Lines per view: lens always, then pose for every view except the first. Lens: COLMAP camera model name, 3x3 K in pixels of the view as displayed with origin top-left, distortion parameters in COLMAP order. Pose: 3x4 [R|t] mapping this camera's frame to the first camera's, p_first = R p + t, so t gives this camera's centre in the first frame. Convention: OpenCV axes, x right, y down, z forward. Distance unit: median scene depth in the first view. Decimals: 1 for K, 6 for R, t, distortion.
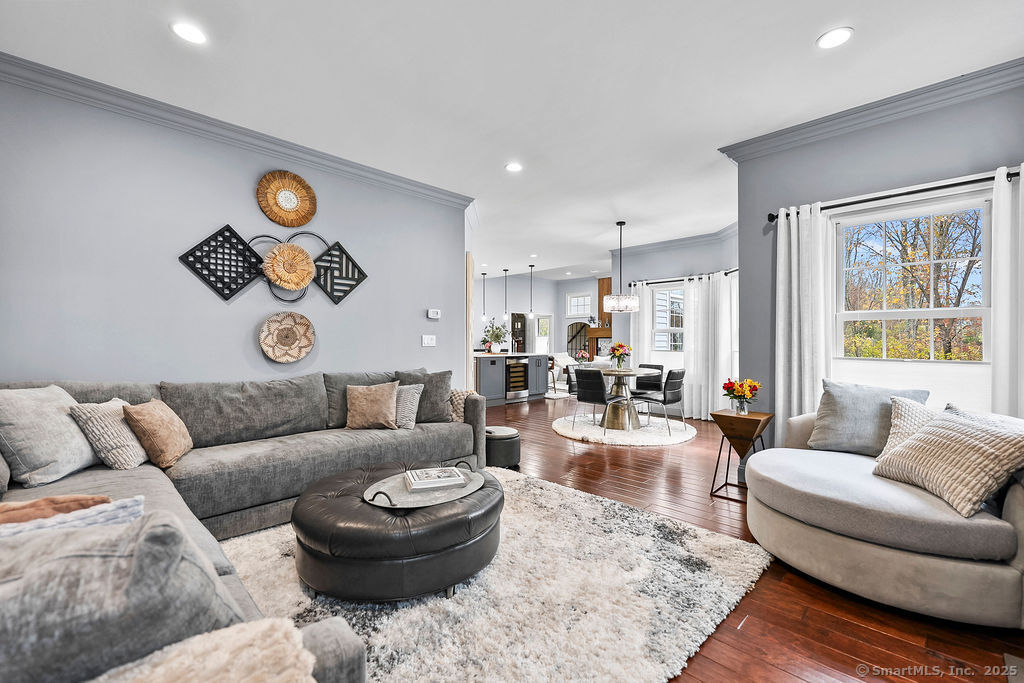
lens RADIAL K [[421.5, 0, 514.0], [0, 421.5, 333.7], [0, 0, 1]] dist [-0.015710, -0.000574]
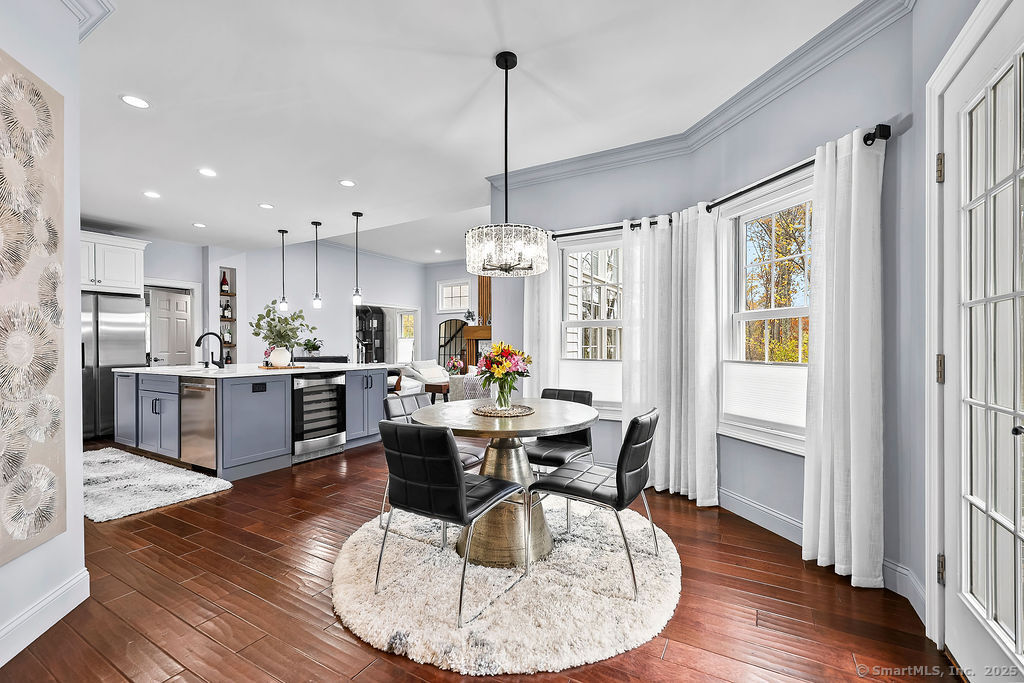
lens RADIAL K [[421.5, 0, 512.0], [0, 421.5, 344.4], [0, 0, 1]] dist [-0.015710, -0.000574]
pose [[0.966788, -0.007037, 0.255485, 0.110347], [0.002680, 0.999845, 0.017400, 0.009387], [-0.255568, -0.016138, 0.966657, 0.431031]]
